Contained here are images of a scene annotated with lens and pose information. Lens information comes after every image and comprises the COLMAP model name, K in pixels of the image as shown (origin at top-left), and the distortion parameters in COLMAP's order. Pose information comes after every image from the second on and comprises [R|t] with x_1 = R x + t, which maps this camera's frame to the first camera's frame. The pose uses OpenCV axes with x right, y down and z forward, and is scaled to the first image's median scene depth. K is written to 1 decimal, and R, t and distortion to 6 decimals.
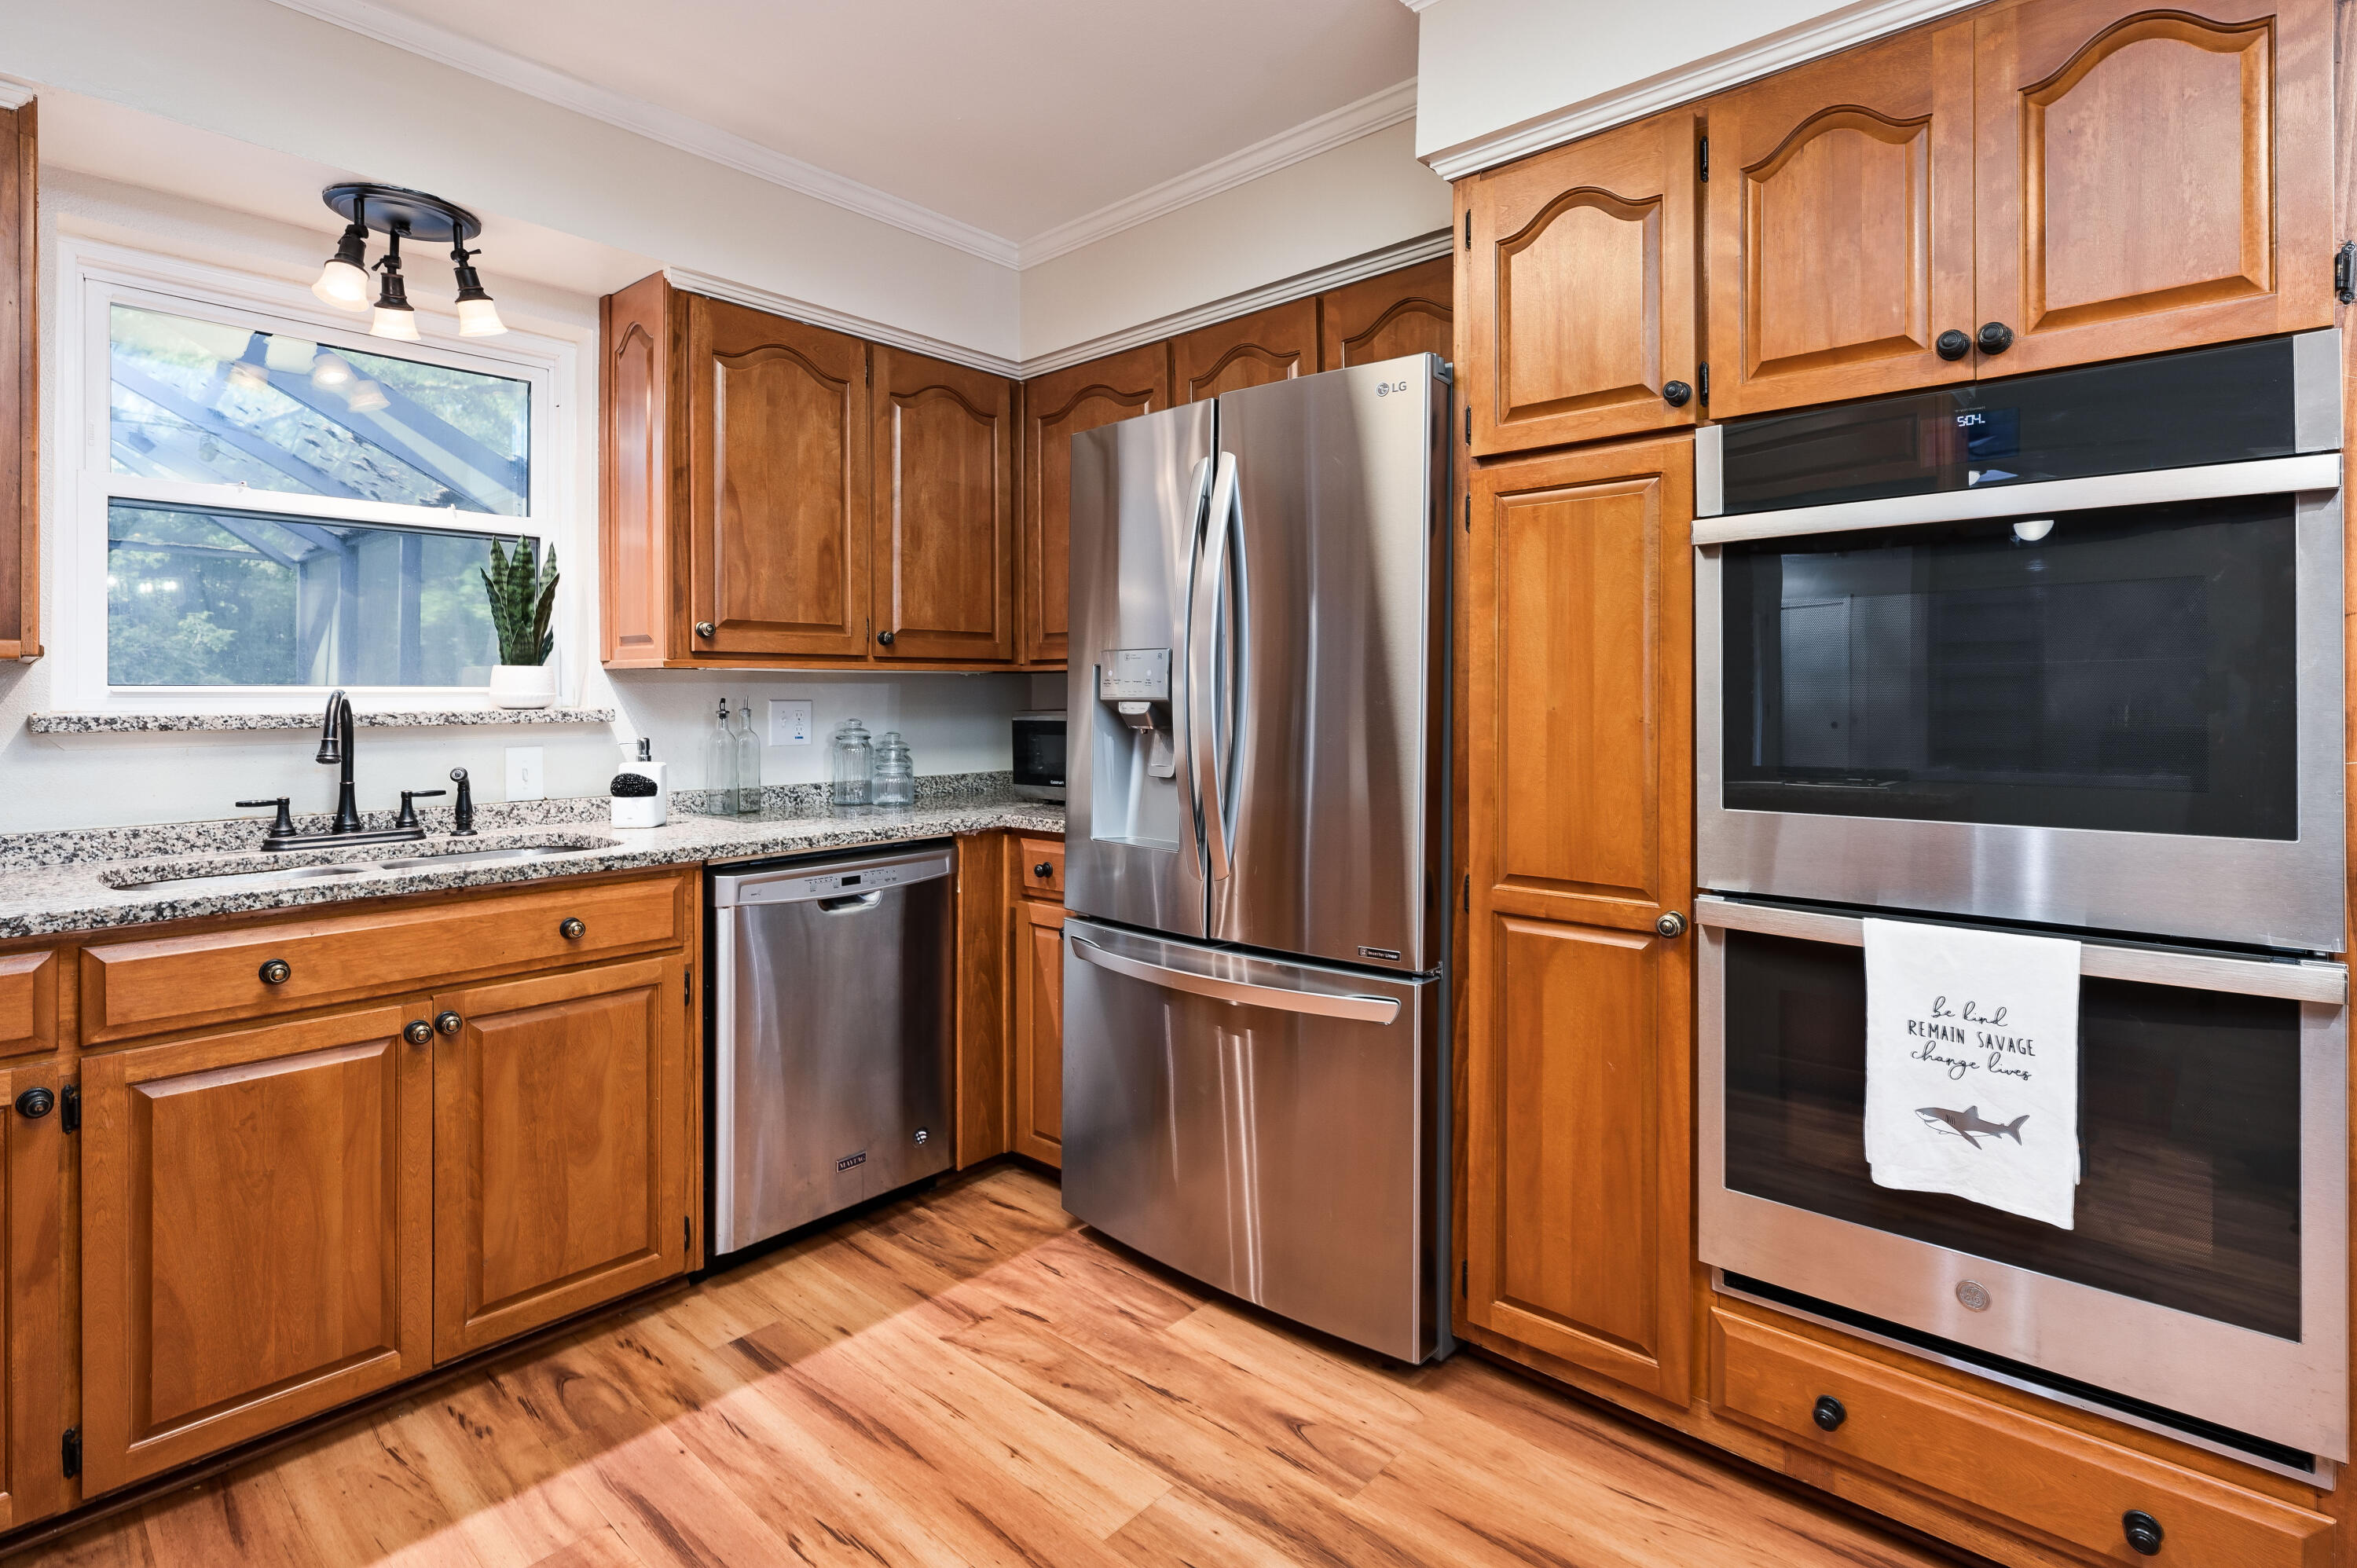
lens RADIAL K [[1123.2, 0, 1178.4], [0, 1123.2, 697.6], [0, 0, 1]] dist [-0.001530, -0.000465]
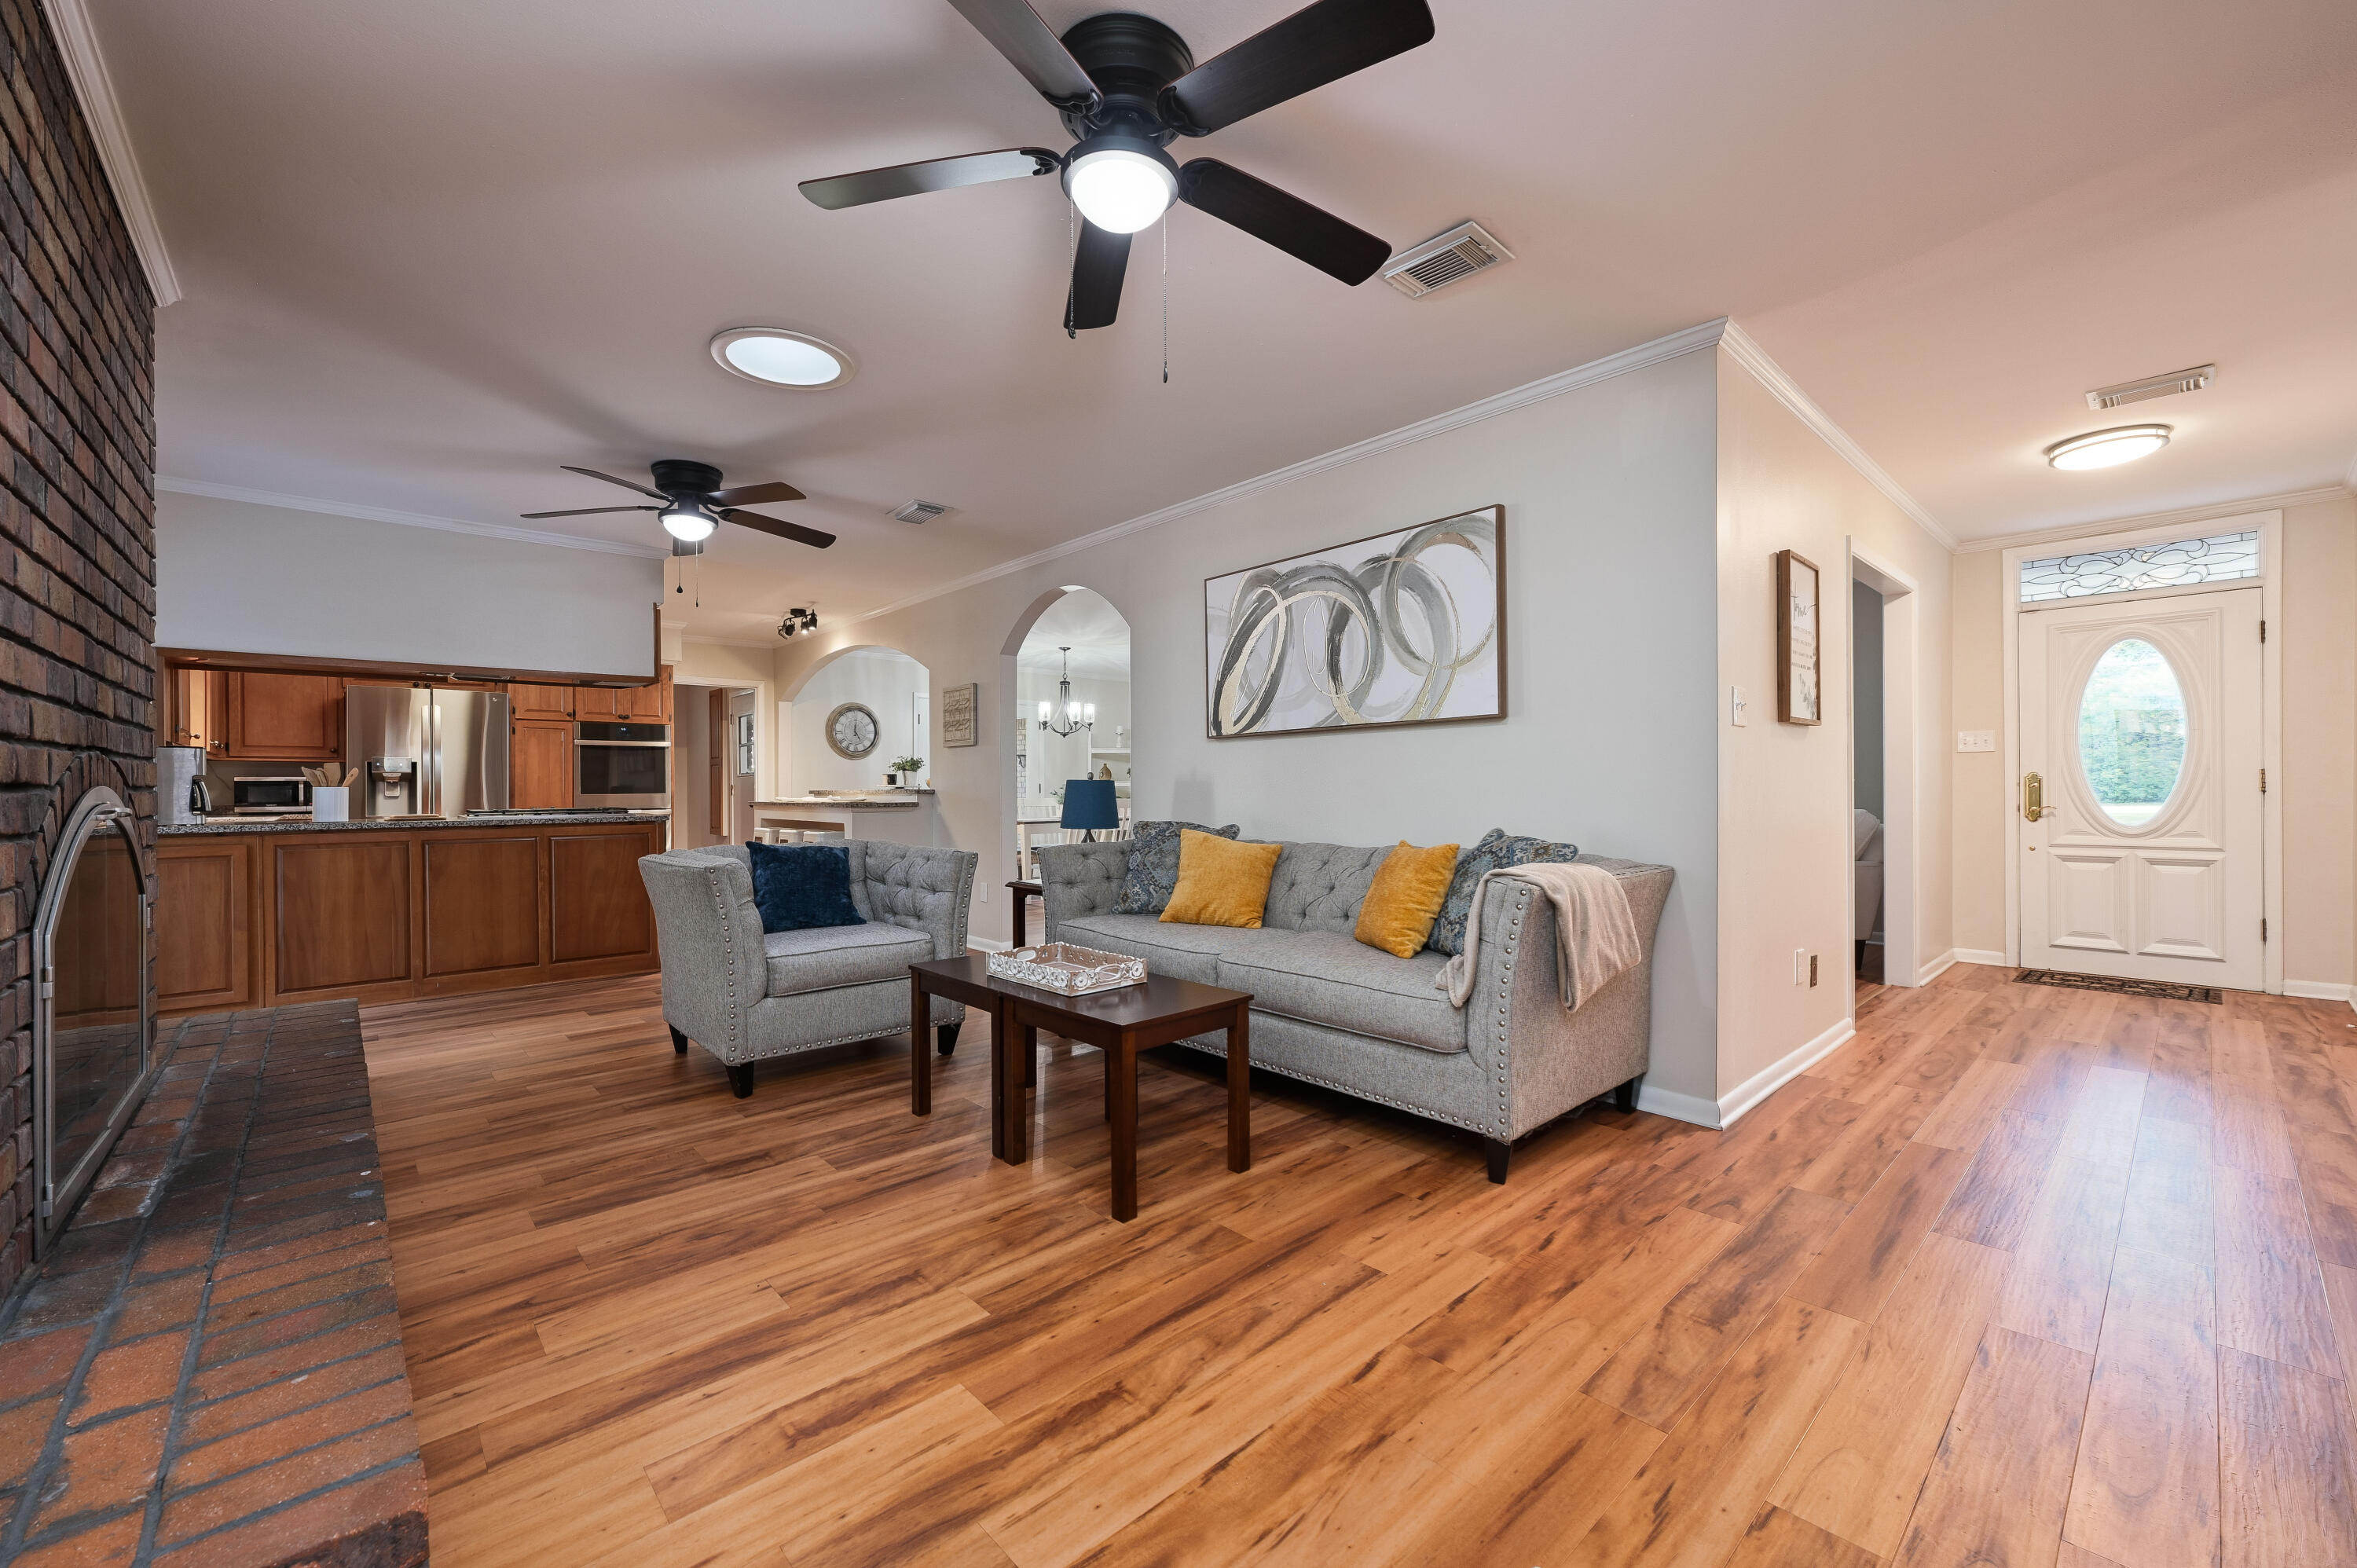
lens RADIAL K [[942.1, 0, 1182.6], [0, 942.1, 787.2], [0, 0, 1]] dist [-0.001260, -0.000640]
pose [[0.102154, 0.002785, 0.994765, -3.606352], [0.006769, 0.999971, -0.003494, 0.097878], [-0.994746, 0.007091, 0.102132, -2.262322]]
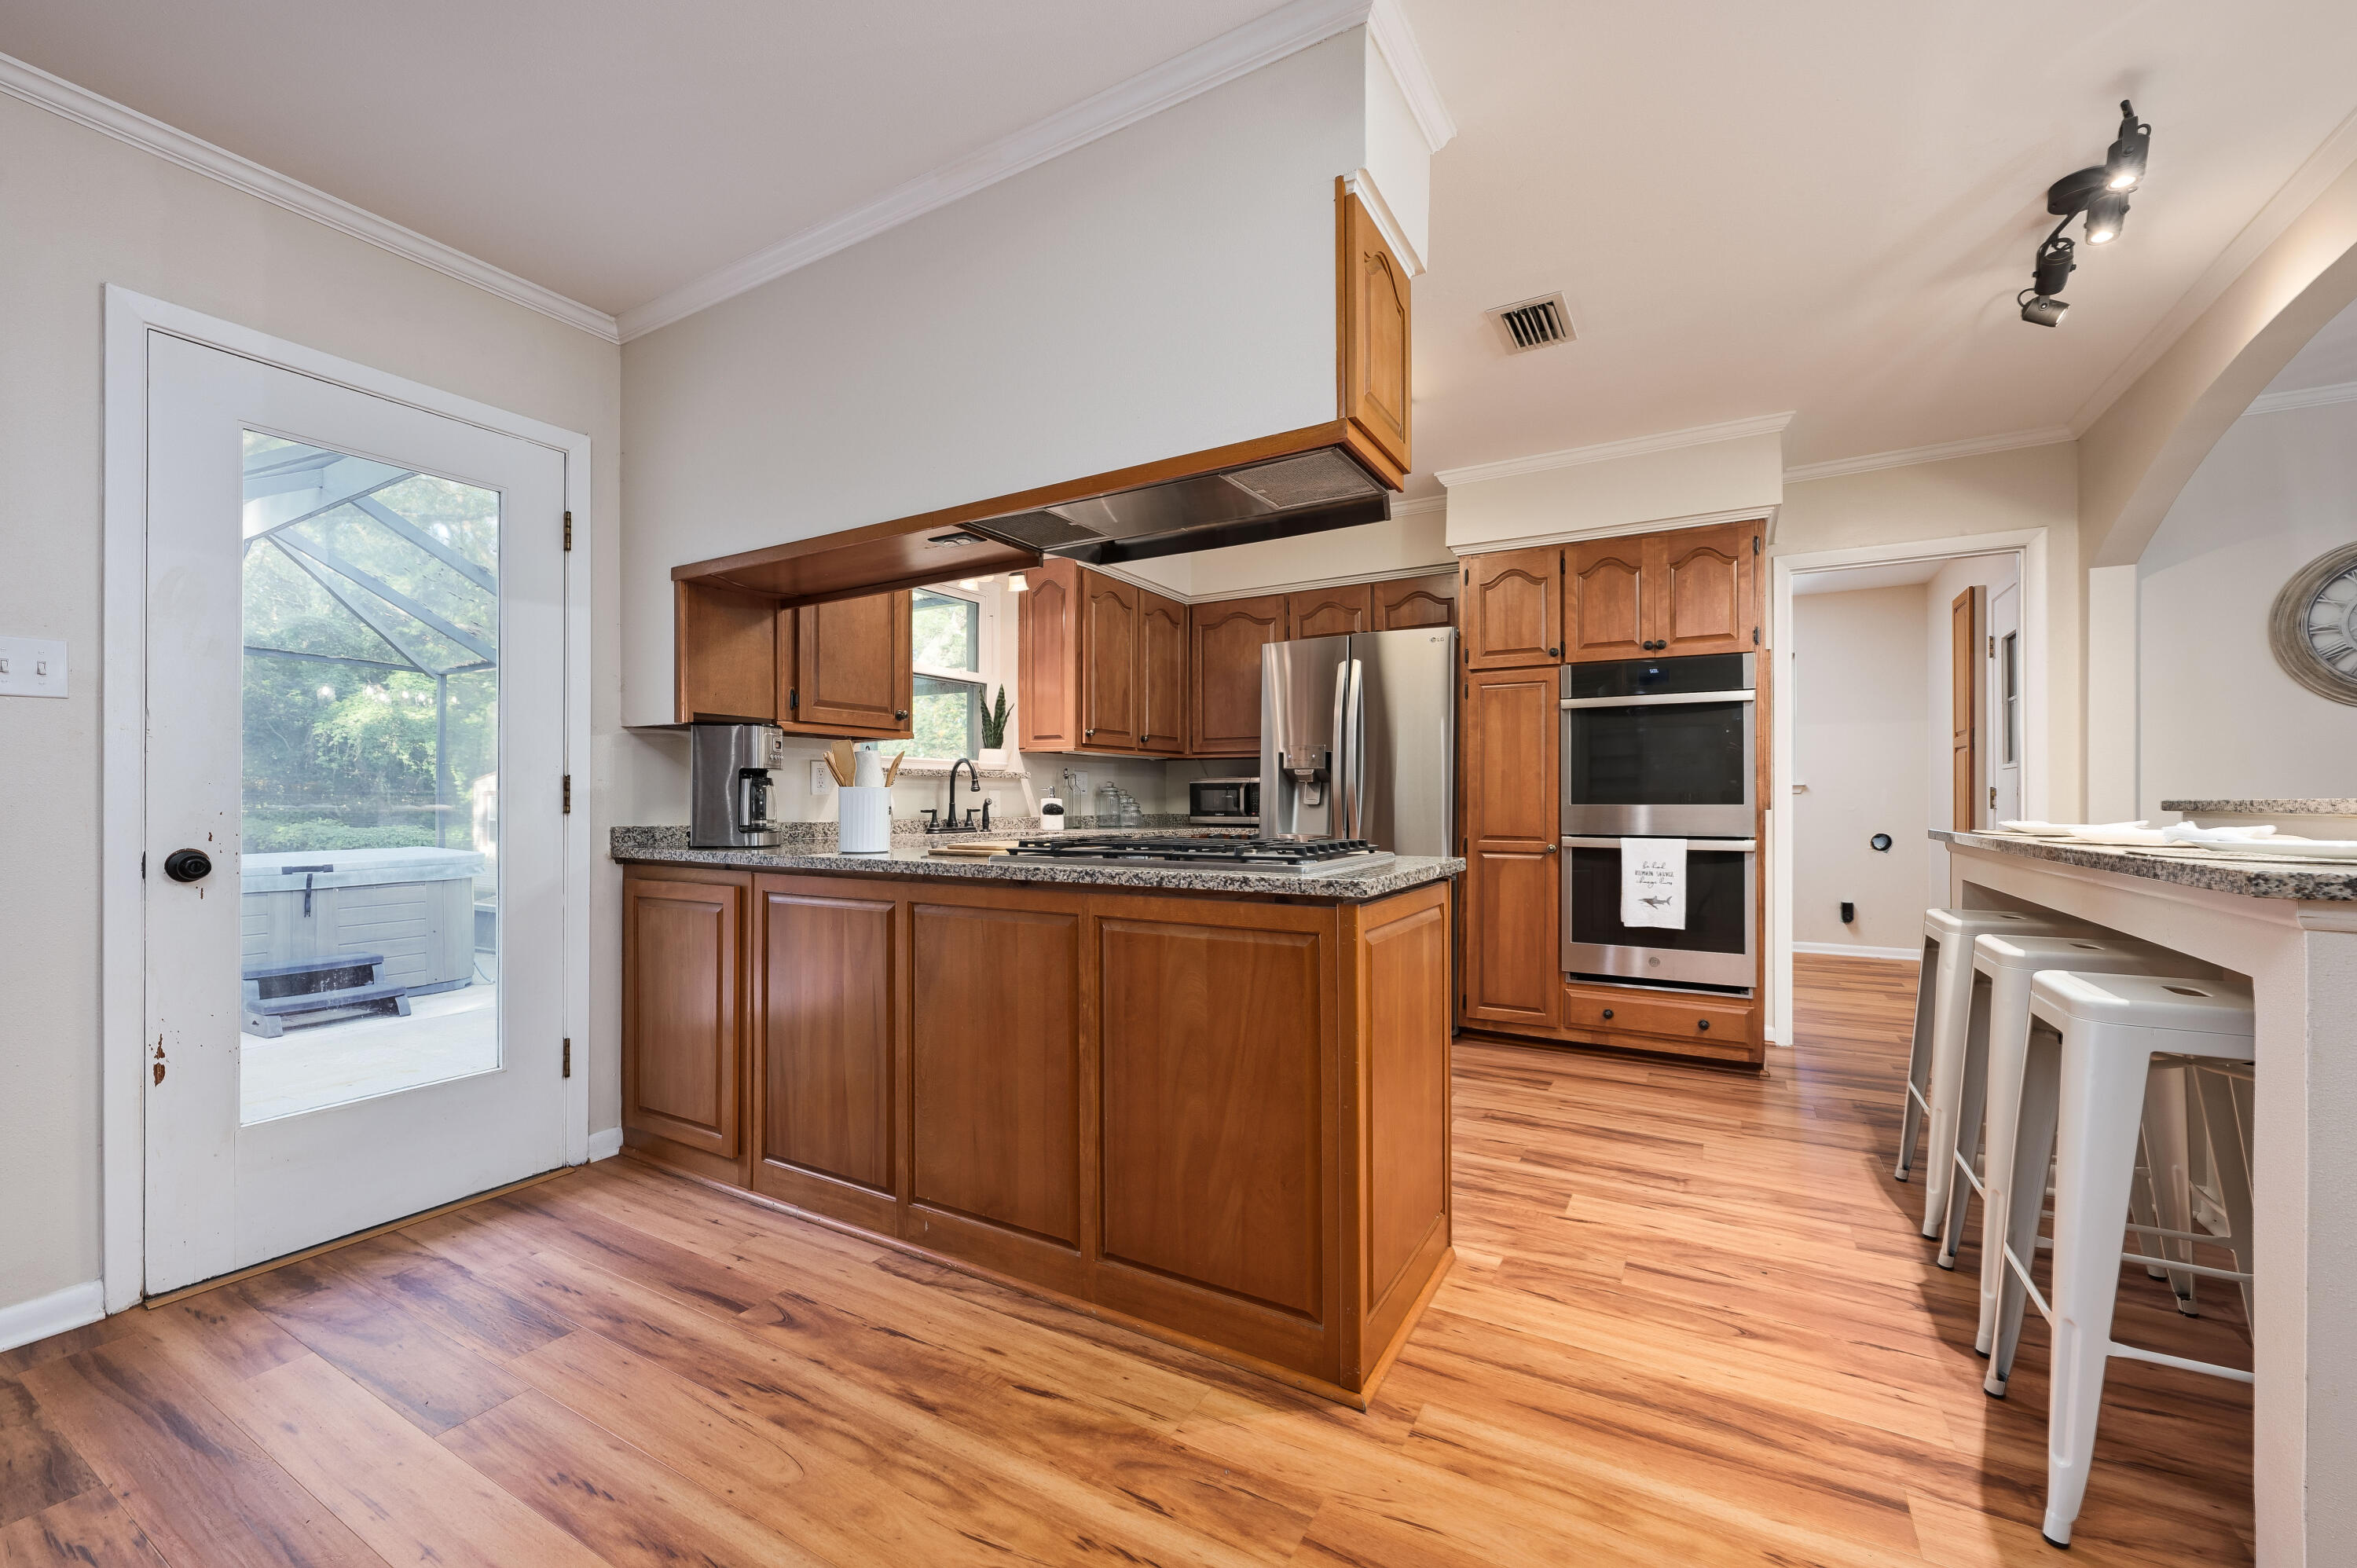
lens RADIAL K [[942.1, 0, 1178.3], [0, 942.1, 794.8], [0, 0, 1]] dist [-0.001260, -0.000640]
pose [[0.978598, 0.005695, 0.205703, -0.917085], [-0.004550, 0.999971, -0.006041, 0.091625], [-0.205731, 0.004976, 0.978596, -1.044874]]
